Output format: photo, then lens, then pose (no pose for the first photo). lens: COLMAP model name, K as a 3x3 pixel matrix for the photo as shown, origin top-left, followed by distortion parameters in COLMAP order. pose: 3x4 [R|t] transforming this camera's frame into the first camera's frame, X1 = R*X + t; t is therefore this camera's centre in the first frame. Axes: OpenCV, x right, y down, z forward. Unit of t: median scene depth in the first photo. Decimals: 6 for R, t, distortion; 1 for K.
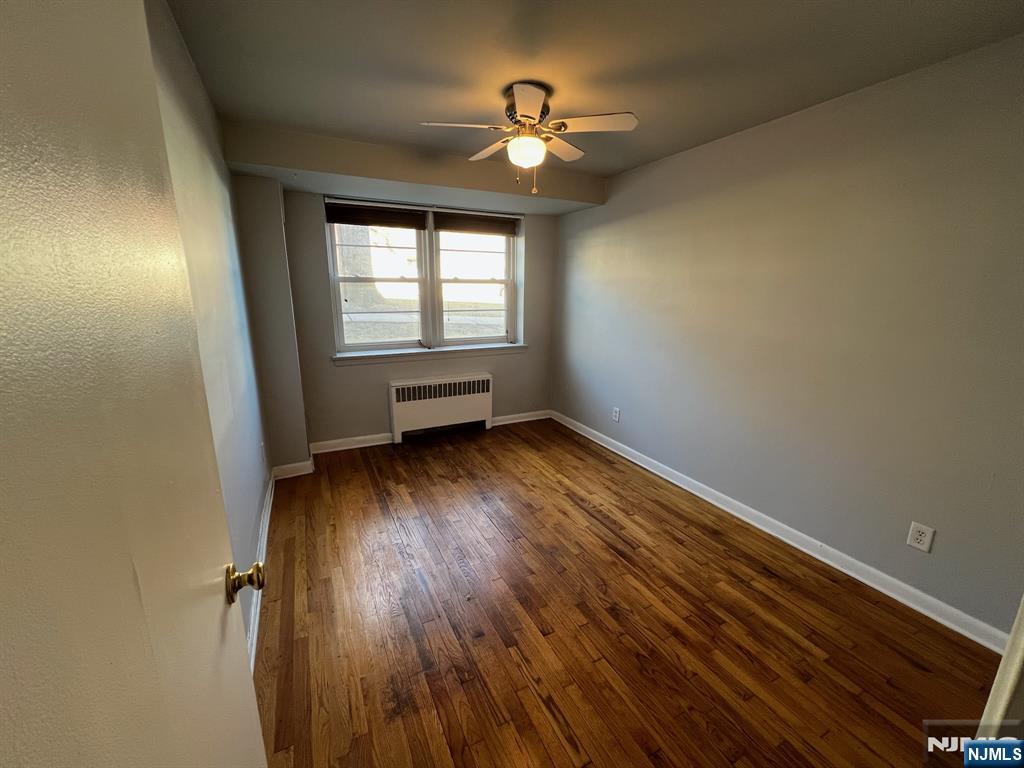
lens RADIAL K [[410.9, 0, 512.1], [0, 410.9, 384.4], [0, 0, 1]] dist [-0.005487, 0.001901]
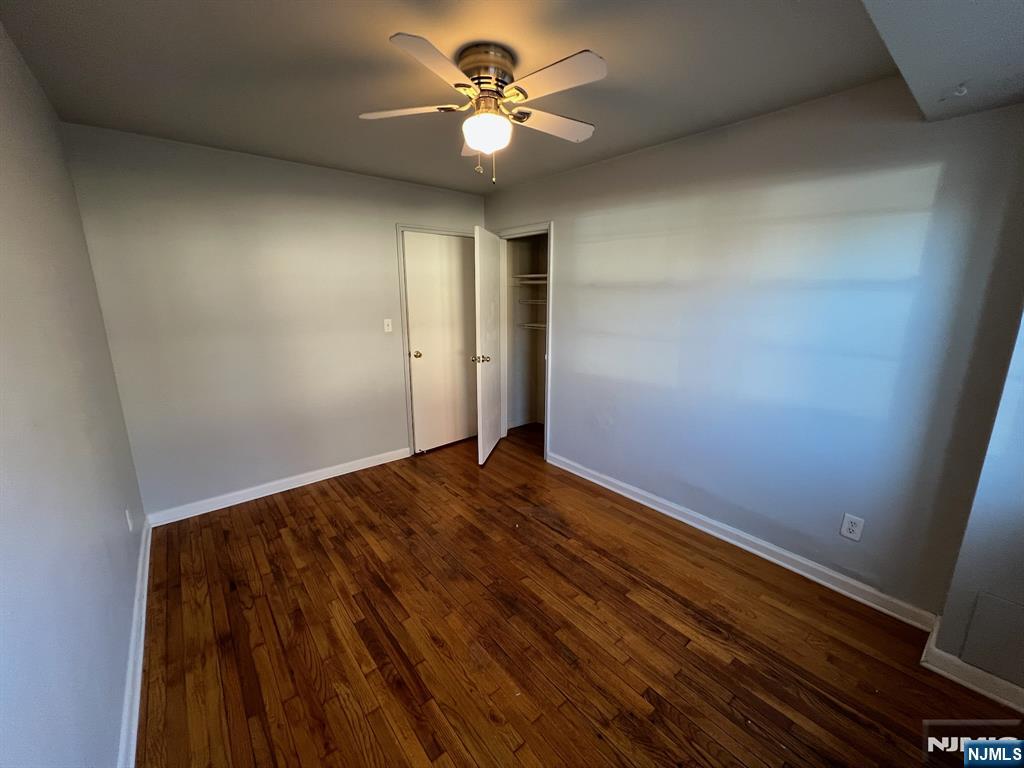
lens RADIAL K [[408.5, 0, 512.6], [0, 408.5, 384.3], [0, 0, 1]] dist [-0.003326, 0.000534]
pose [[-0.974449, 0.043878, -0.220283, 0.153510], [-0.056557, 0.901199, 0.429699, -0.404409], [0.217373, 0.431178, -0.875691, 1.643226]]
